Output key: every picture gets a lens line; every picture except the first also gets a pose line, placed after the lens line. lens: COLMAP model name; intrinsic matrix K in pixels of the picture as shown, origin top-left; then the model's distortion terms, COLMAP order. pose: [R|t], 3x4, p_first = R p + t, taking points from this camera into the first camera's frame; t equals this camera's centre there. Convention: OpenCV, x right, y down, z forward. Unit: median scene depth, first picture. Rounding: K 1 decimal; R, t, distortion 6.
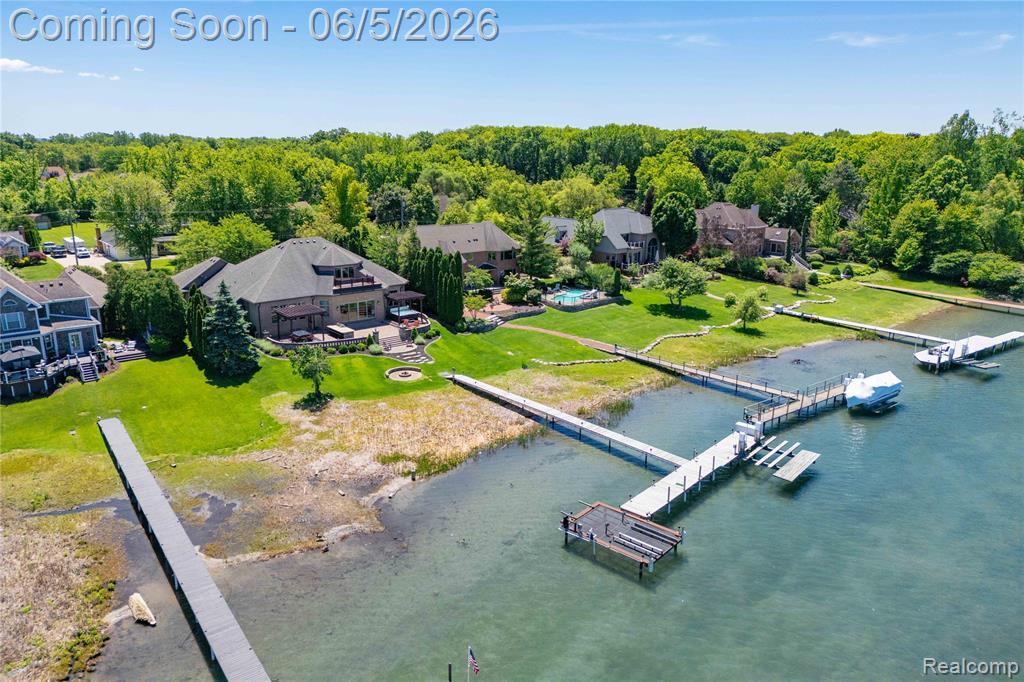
lens RADIAL K [[717.9, 0, 511.3], [0, 717.9, 341.5], [0, 0, 1]] dist [0.066746, -0.071744]
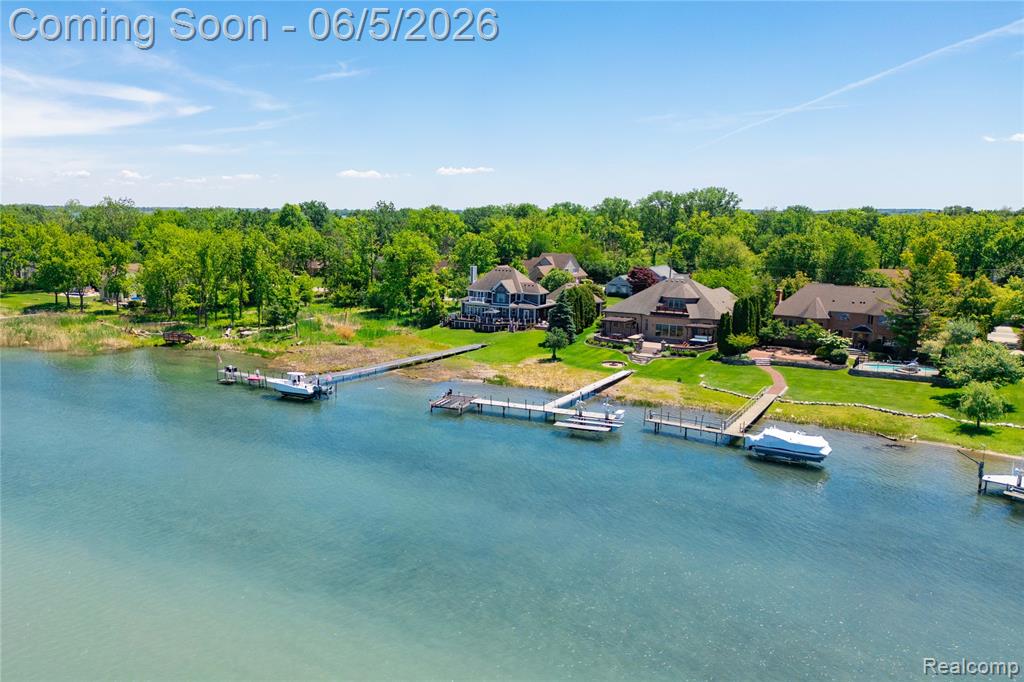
lens RADIAL K [[740.8, 0, 488.3], [0, 740.8, 341.1], [0, 0, 1]] dist [0.067329, -0.068109]
pose [[0.317089, 0.148898, -0.936634, 1.125760], [-0.243712, 0.967227, 0.071255, -0.044166], [0.916547, 0.205675, 0.342985, 0.224912]]
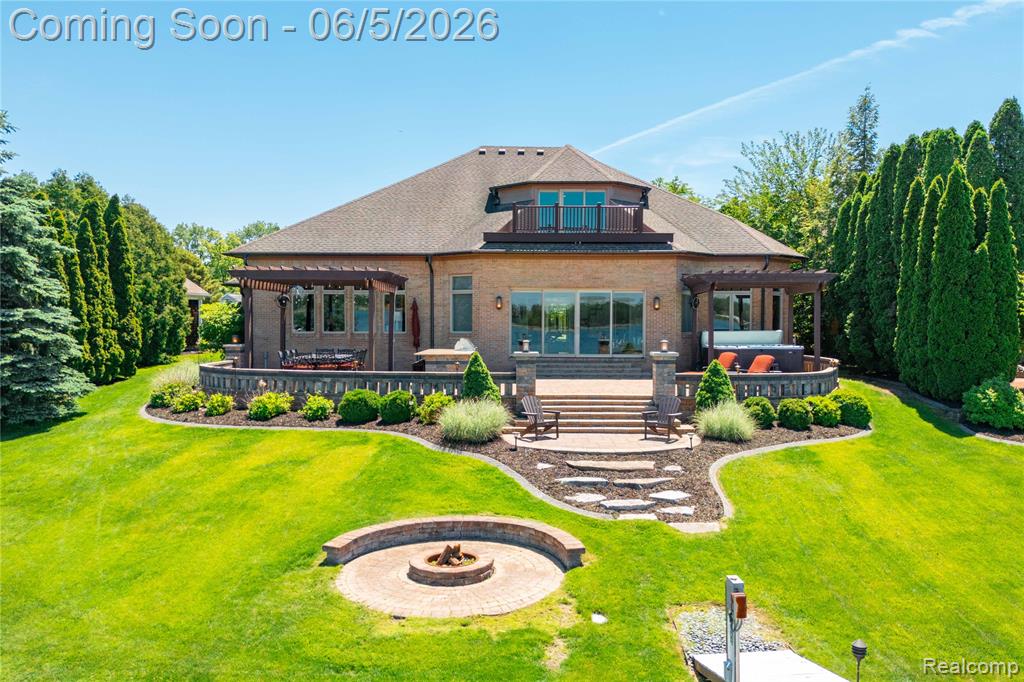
lens RADIAL K [[791.8, 0, 510.3], [0, 791.8, 323.9], [0, 0, 1]] dist [0.045036, -0.003716]
pose [[0.767398, 0.003162, -0.641164, -0.031730], [-0.152428, 0.972219, -0.177643, 0.022631], [0.622789, 0.234054, 0.746560, 0.831756]]
